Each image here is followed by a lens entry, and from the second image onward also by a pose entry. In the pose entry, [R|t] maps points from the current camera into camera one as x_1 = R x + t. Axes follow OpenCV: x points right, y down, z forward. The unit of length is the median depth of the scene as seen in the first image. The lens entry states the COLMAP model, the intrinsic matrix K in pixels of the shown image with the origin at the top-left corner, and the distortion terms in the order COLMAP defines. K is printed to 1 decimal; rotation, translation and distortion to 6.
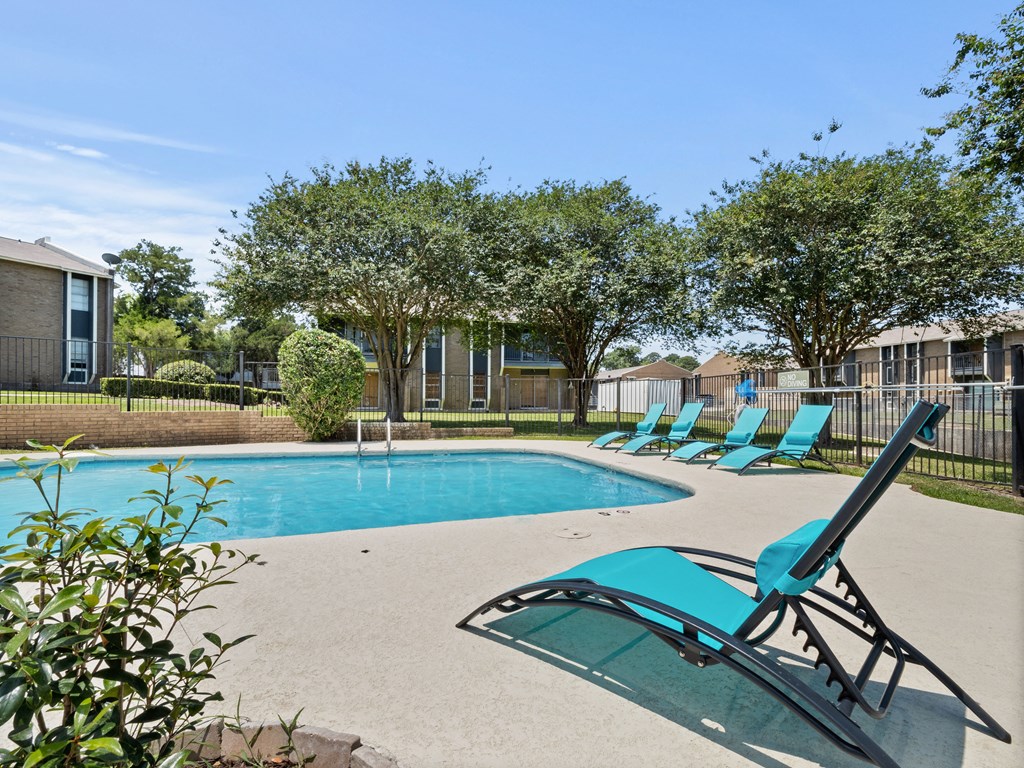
lens RADIAL K [[737.1, 0, 512.0], [0, 737.1, 384.0], [0, 0, 1]] dist [0.001505, -0.003326]
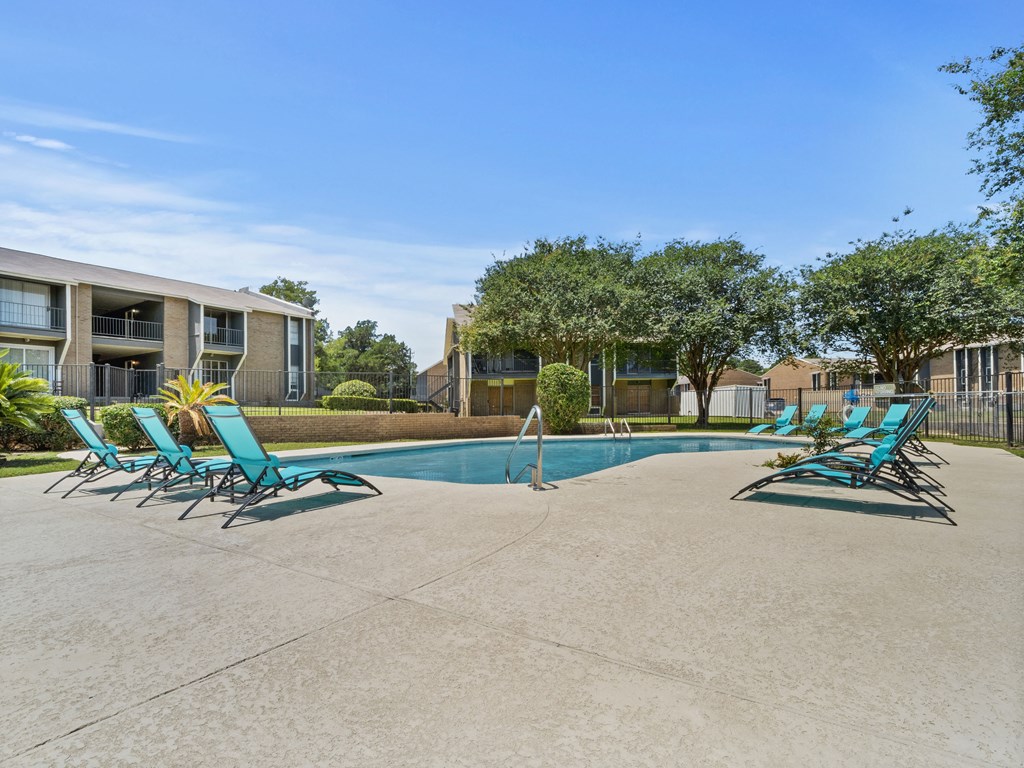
lens RADIAL K [[669.1, 0, 511.3], [0, 669.1, 401.1], [0, 0, 1]] dist [-0.000532, 0.003447]
pose [[0.991934, -0.020864, -0.125027, -0.110183], [0.022270, 0.999703, 0.009862, -0.005629], [0.124784, -0.012567, 0.992104, -0.250339]]
